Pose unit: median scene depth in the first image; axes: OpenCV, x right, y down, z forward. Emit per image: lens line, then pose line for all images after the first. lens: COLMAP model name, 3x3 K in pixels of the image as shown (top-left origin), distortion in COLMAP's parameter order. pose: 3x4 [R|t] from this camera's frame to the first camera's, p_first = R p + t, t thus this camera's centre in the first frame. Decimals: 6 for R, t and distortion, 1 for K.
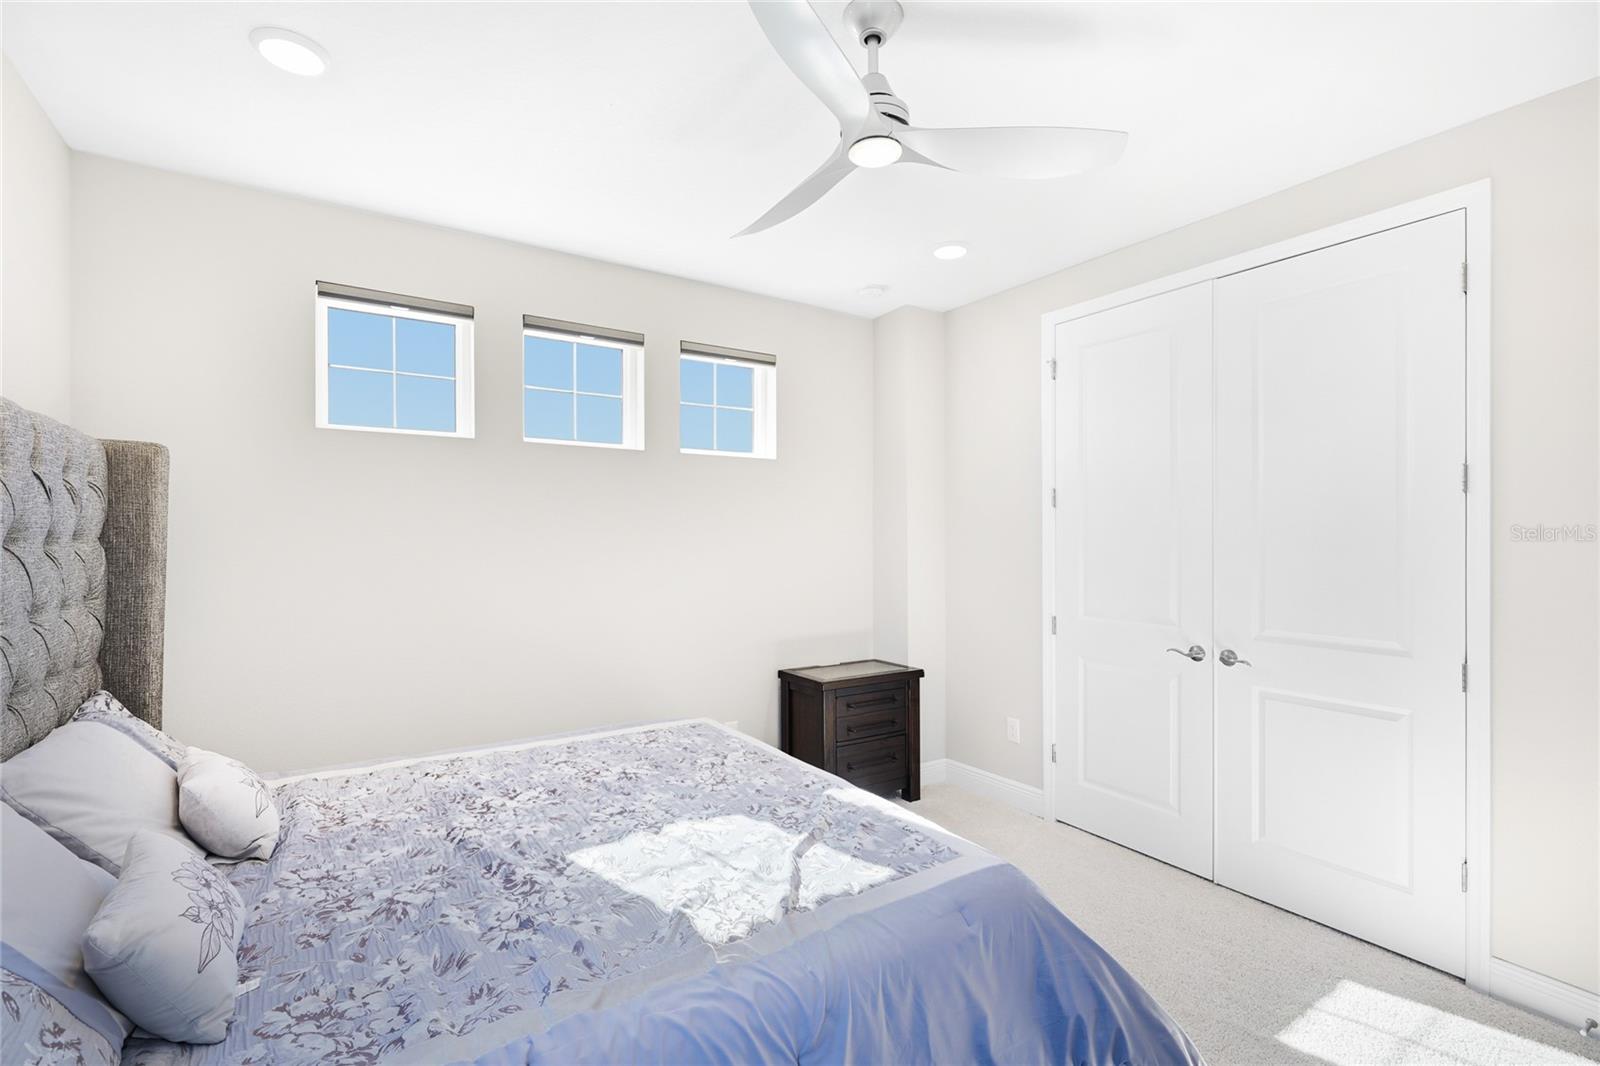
lens RADIAL K [[717.9, 0, 799.0], [0, 717.9, 532.8], [0, 0, 1]] dist [0.000660, 0.000023]
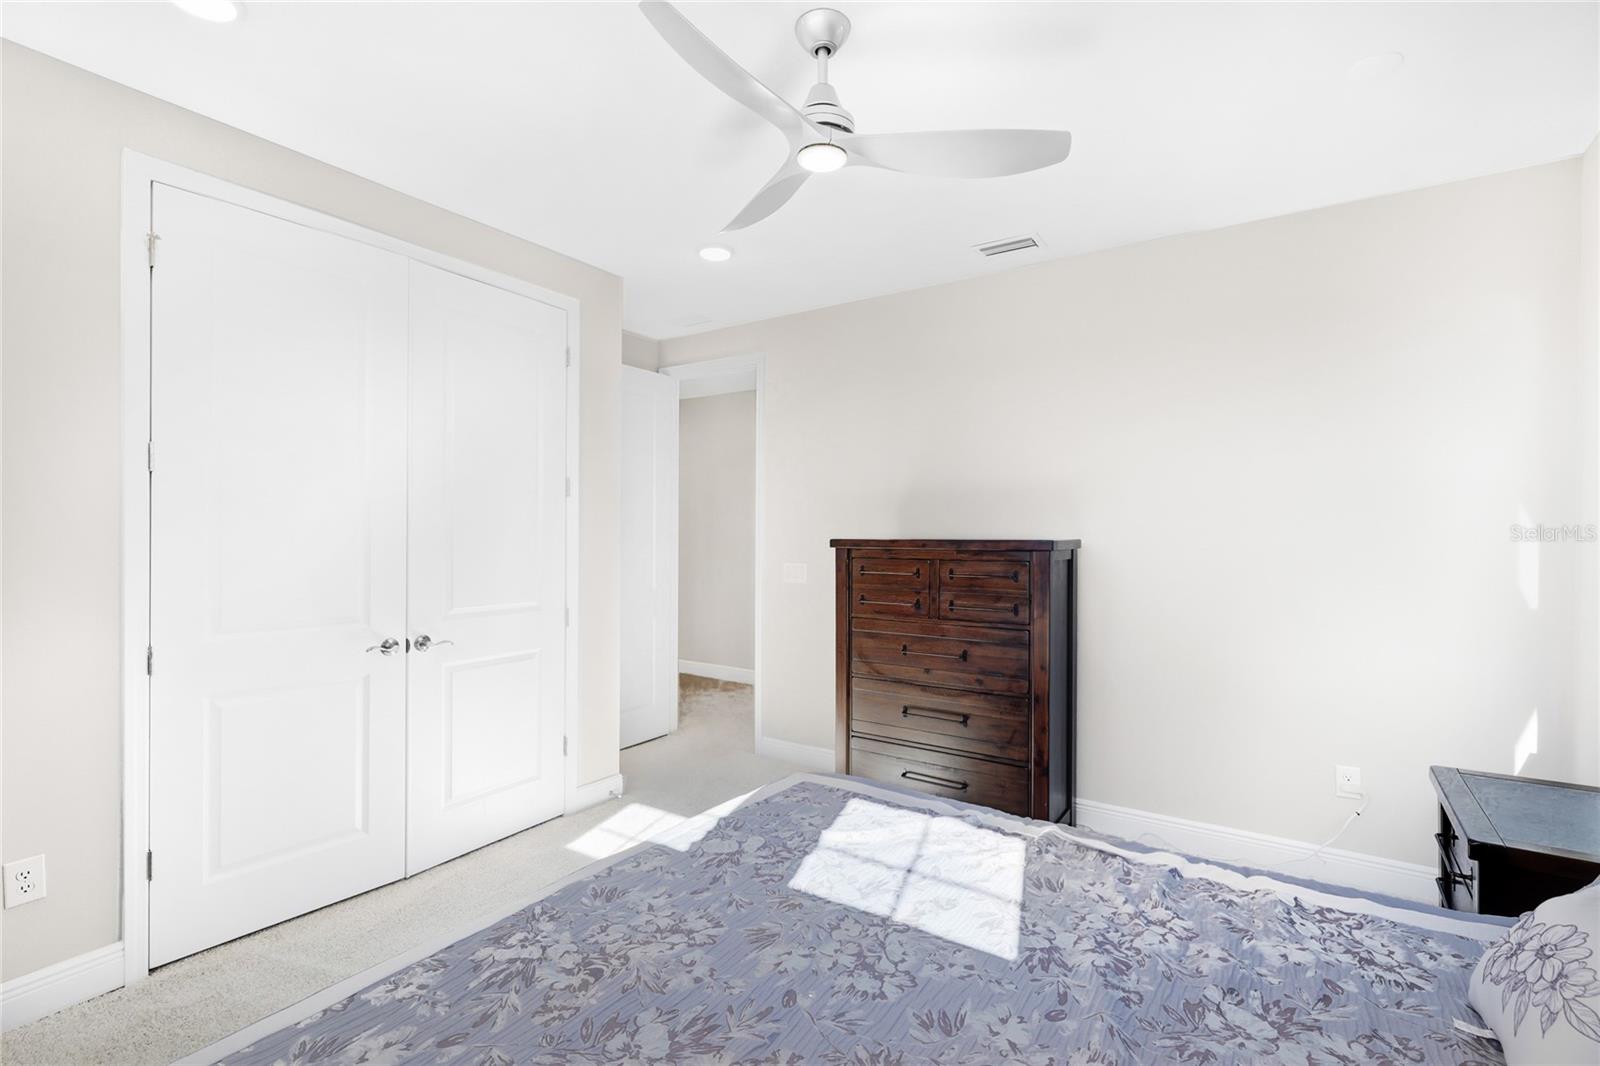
lens RADIAL K [[717.9, 0, 799.0], [0, 717.9, 532.8], [0, 0, 1]] dist [0.000660, 0.000023]
pose [[-0.376091, 0.002770, 0.926578, -0.778316], [-0.008268, 0.999946, -0.006346, 0.031293], [-0.926546, -0.010048, -0.376048, 1.275638]]
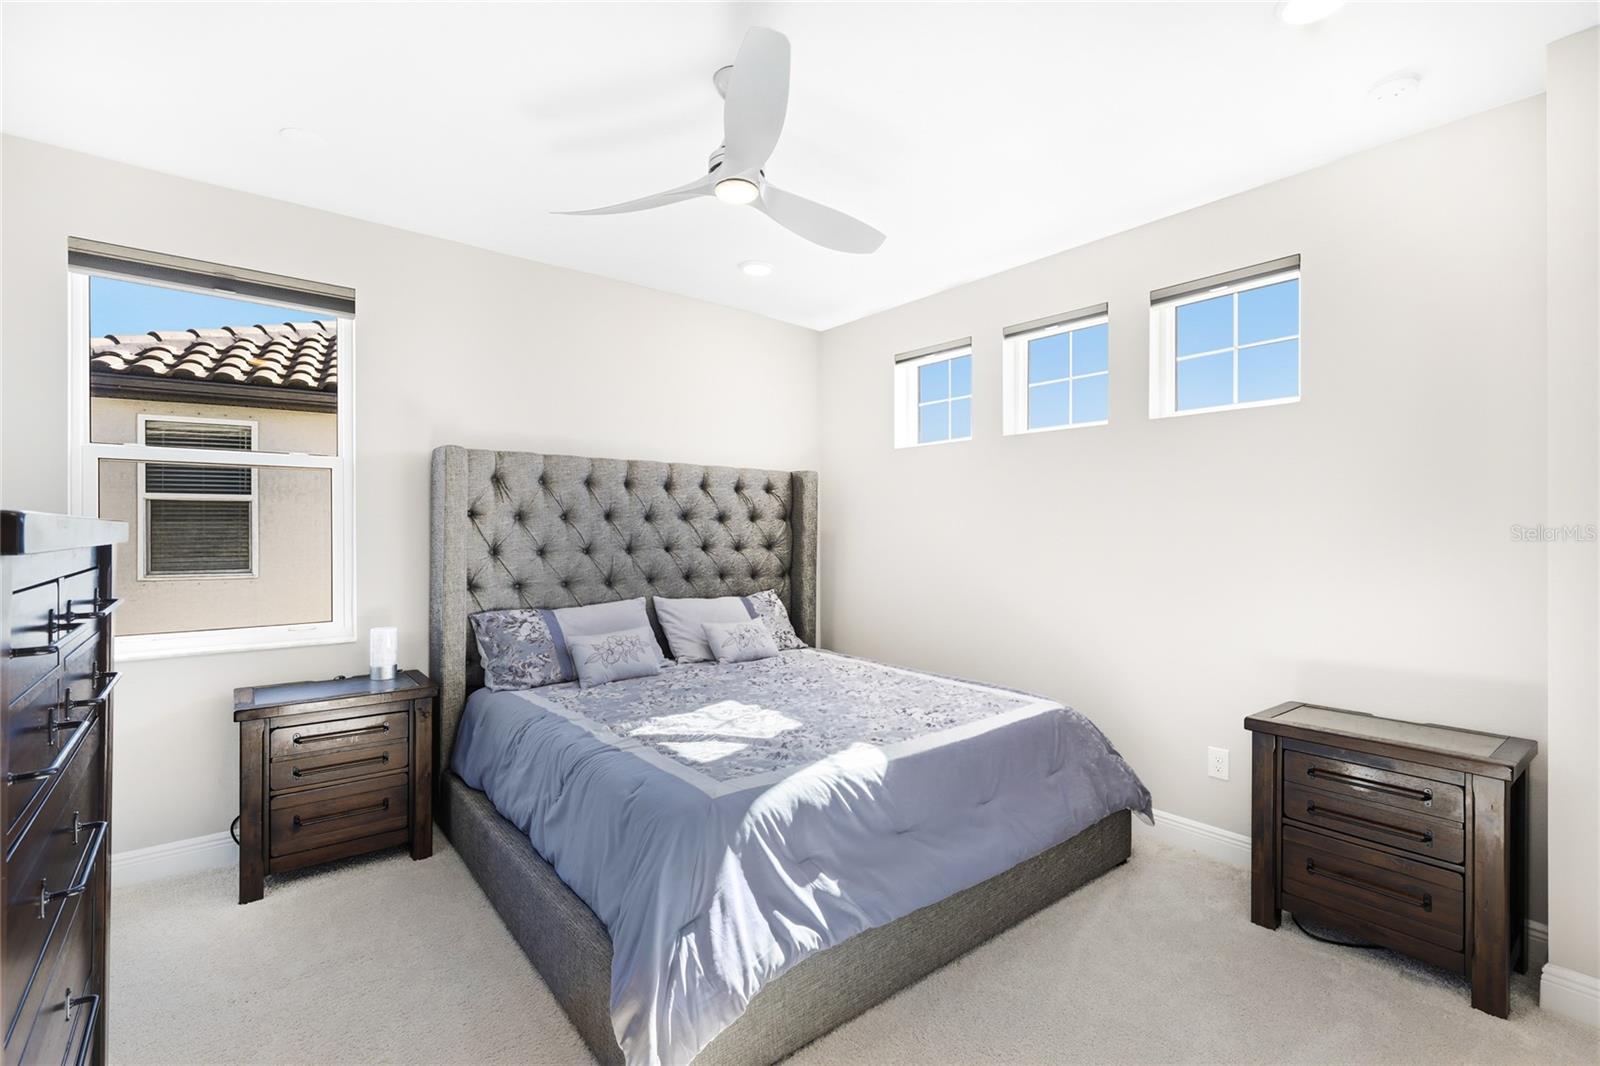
lens RADIAL K [[732.8, 0, 801.0], [0, 732.8, 522.3], [0, 0, 1]] dist [-0.012477, -0.000152]
pose [[0.064271, 0.014494, -0.997827, 1.284807], [0.015248, 0.999764, 0.015504, -0.008967], [0.997816, -0.016211, 0.064035, 0.923592]]
